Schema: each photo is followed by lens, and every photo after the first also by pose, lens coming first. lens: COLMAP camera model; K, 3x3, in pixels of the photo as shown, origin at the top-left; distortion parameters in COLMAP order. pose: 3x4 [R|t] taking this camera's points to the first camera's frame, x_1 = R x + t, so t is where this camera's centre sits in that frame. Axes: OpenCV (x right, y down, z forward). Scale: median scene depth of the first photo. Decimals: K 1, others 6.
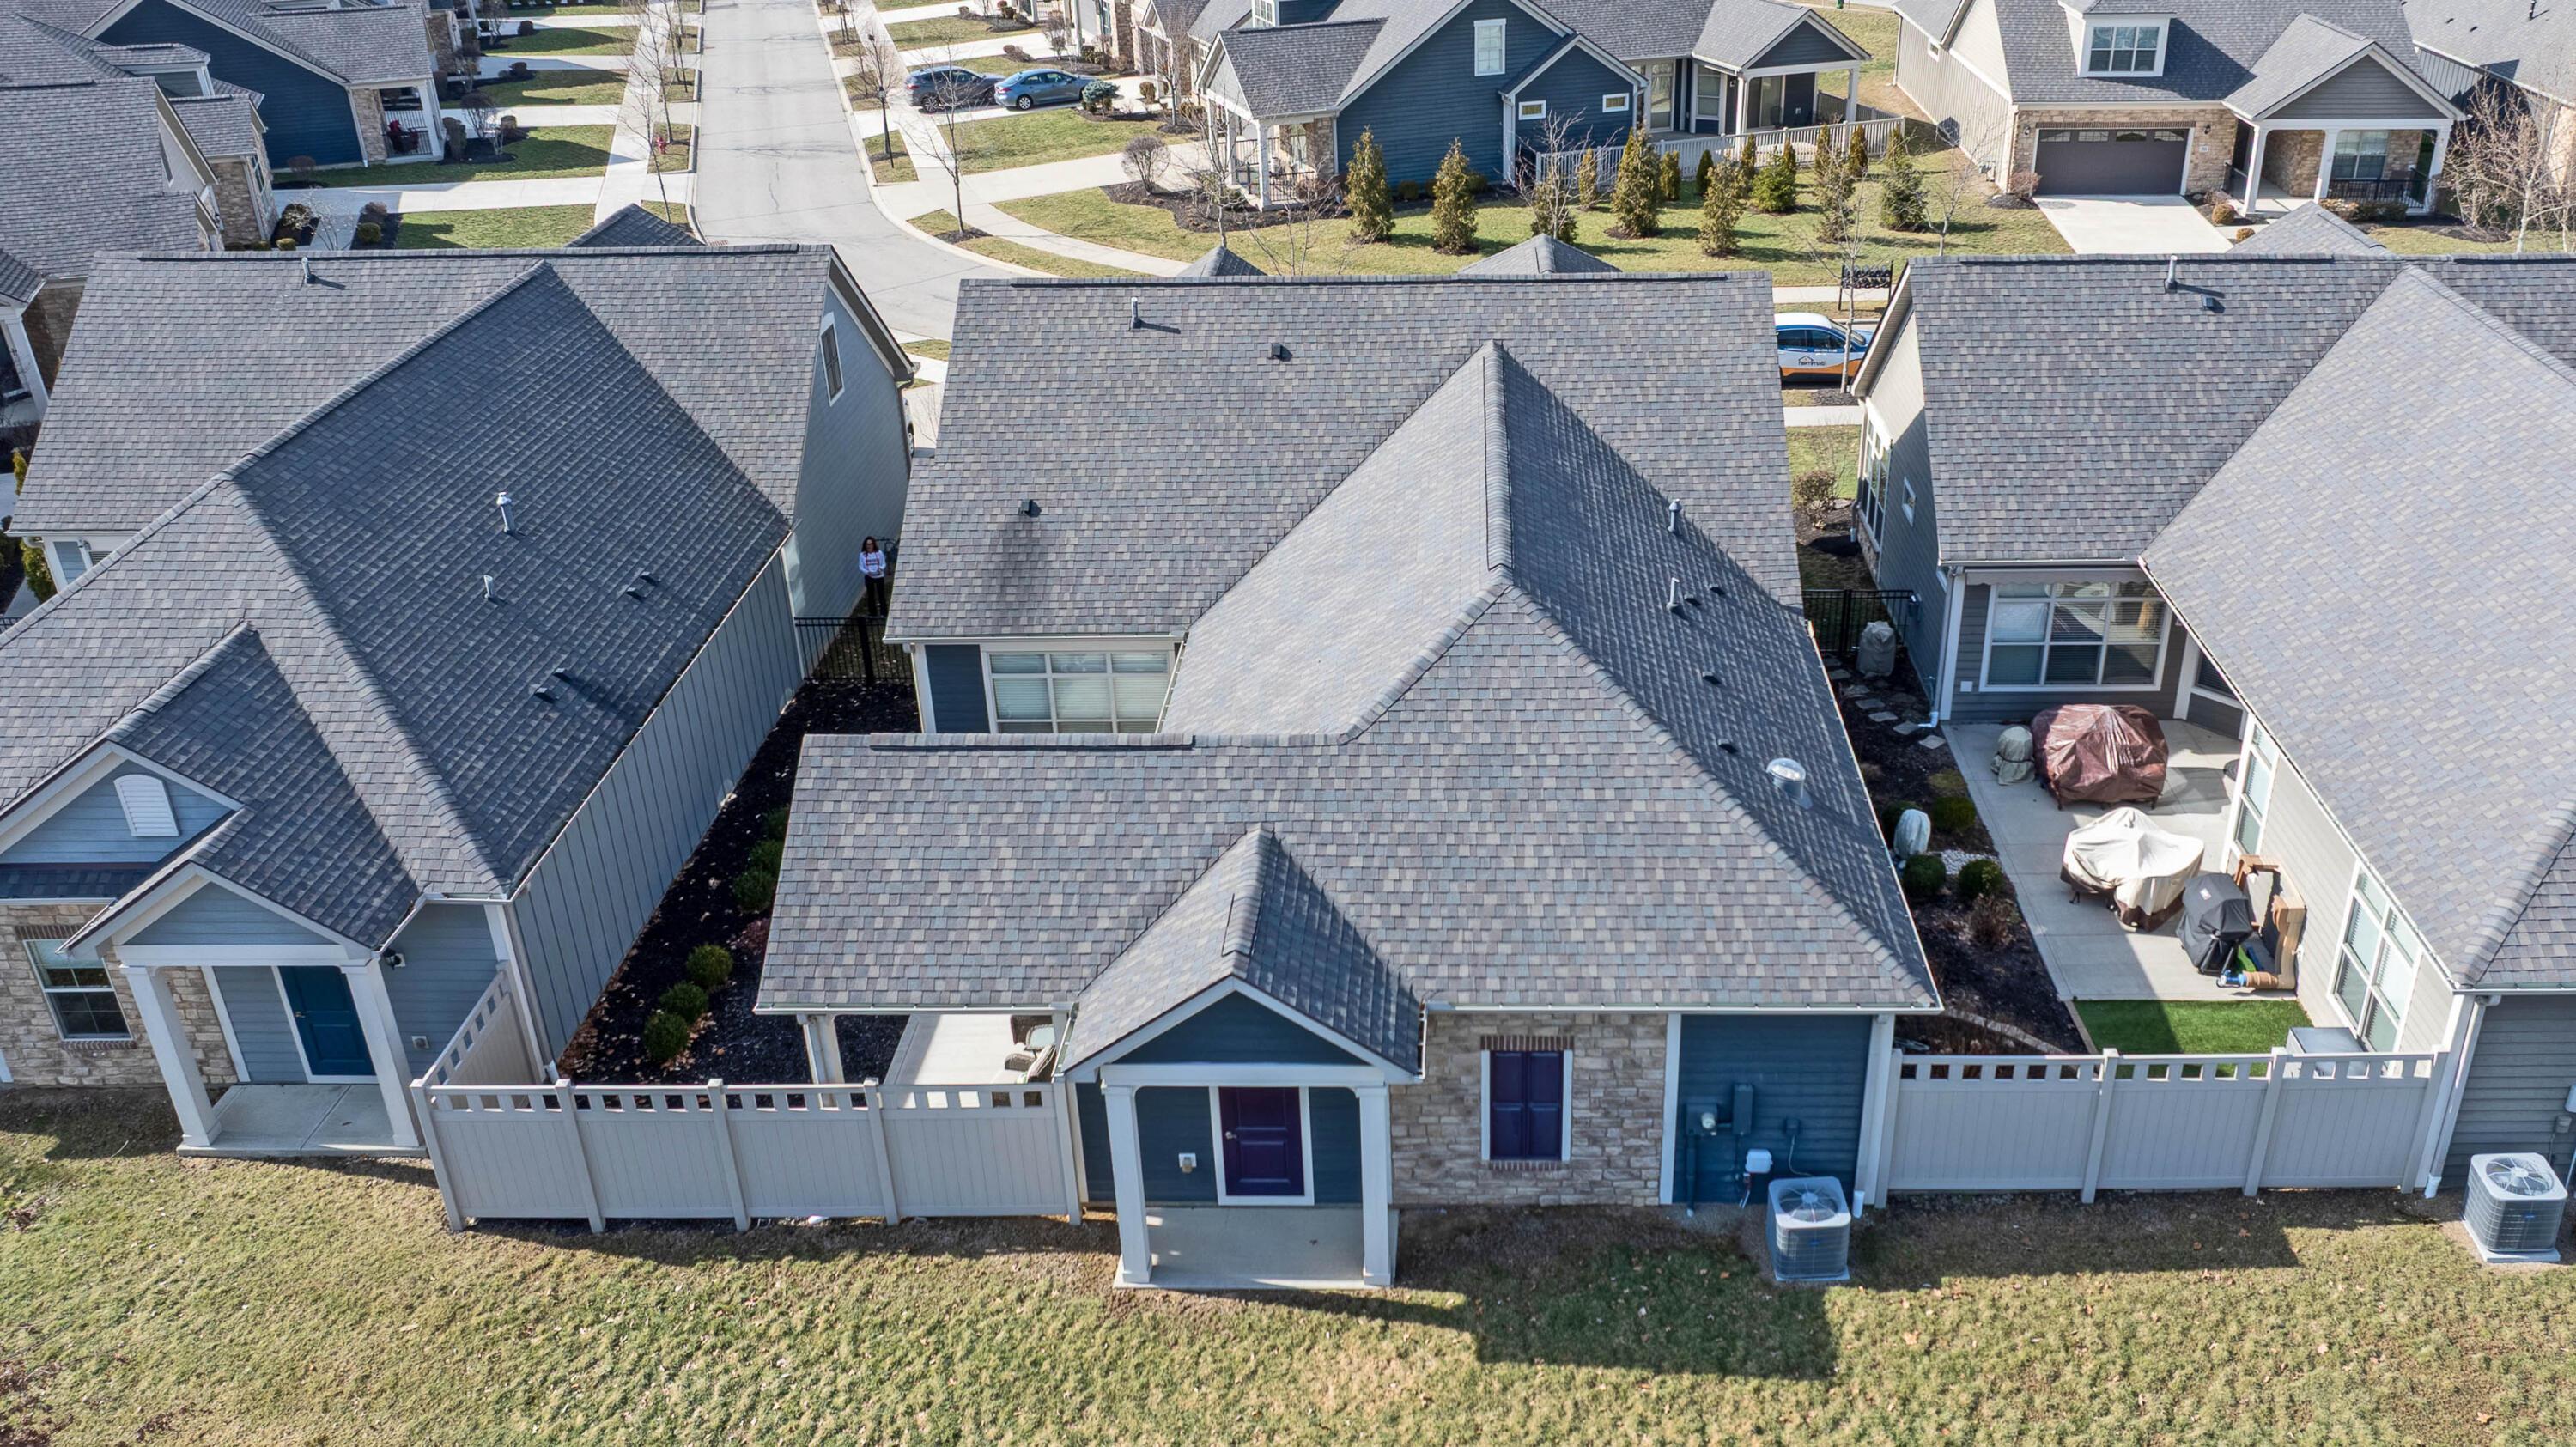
lens RADIAL K [[2052.3, 0, 1443.5], [0, 2052.3, 723.7], [0, 0, 1]] dist [-0.020232, -0.006598]
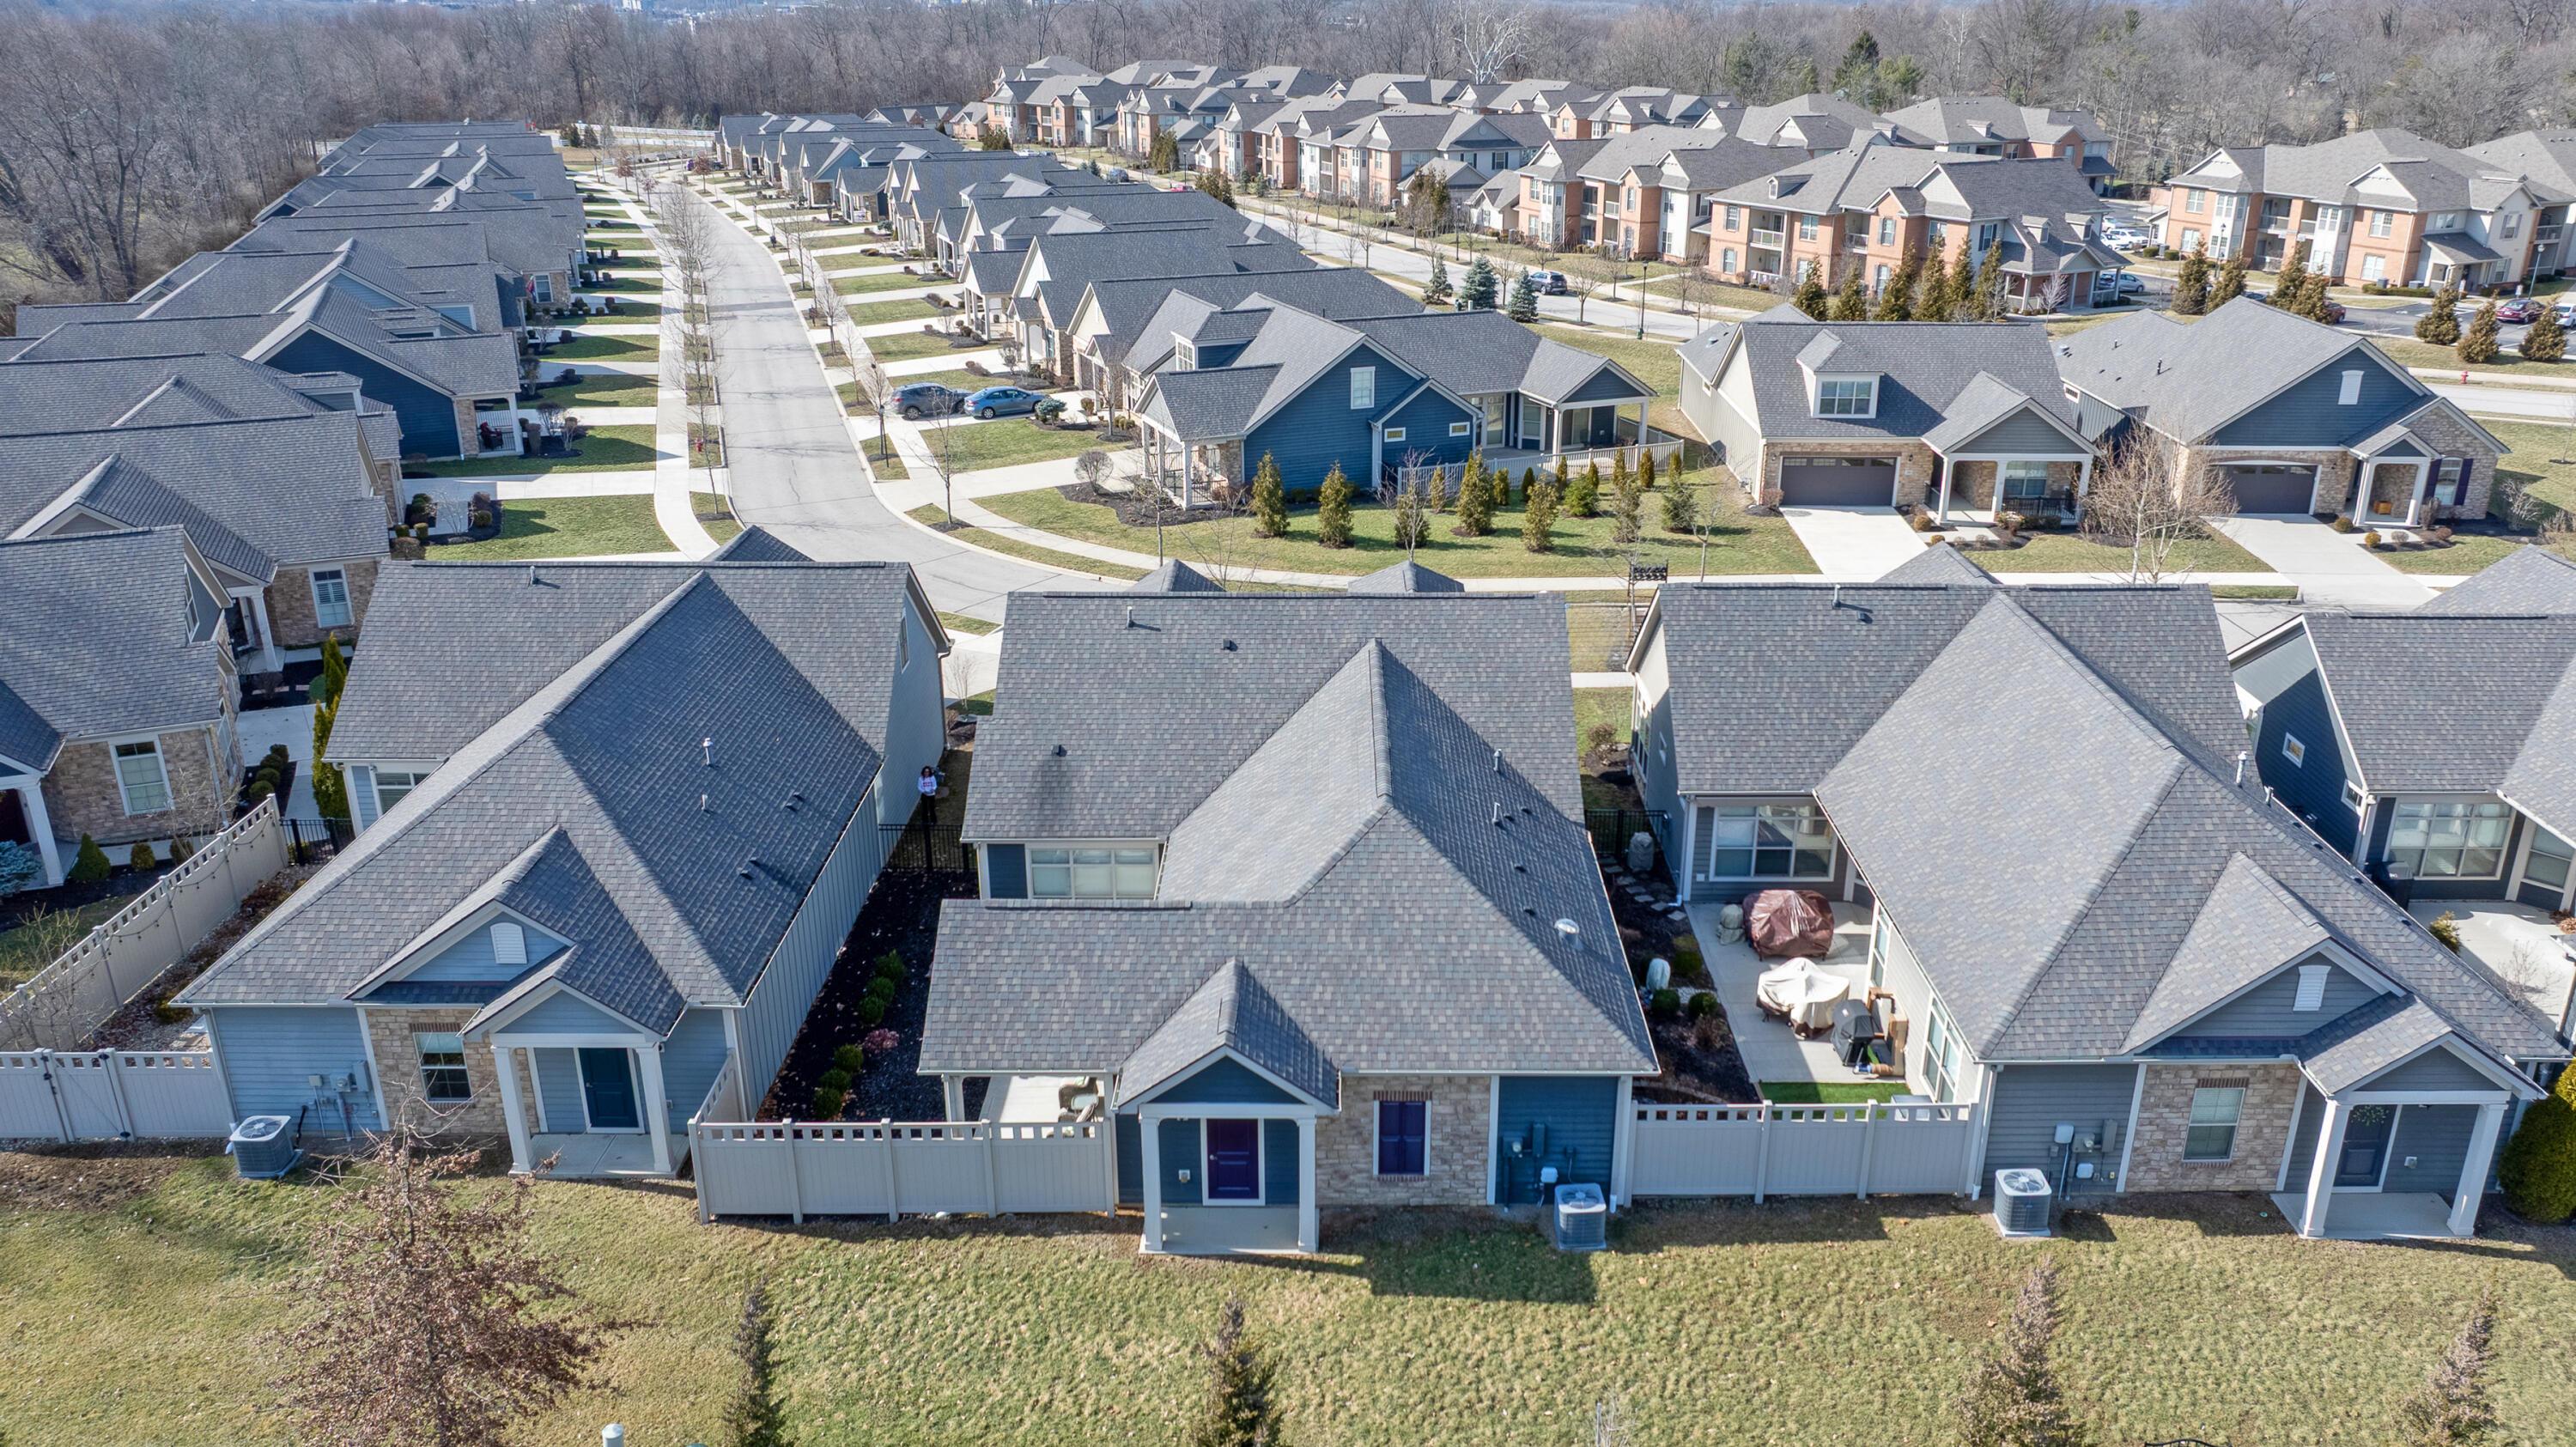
lens RADIAL K [[1861.5, 0, 1353.8], [0, 1861.5, 722.2], [0, 0, 1]] dist [-0.003792, -0.000789]
pose [[0.999622, 0.008420, 0.026185, -0.029169], [-0.005556, 0.994183, -0.107565, 0.018062], [-0.026938, 0.107379, 0.993853, -0.361987]]
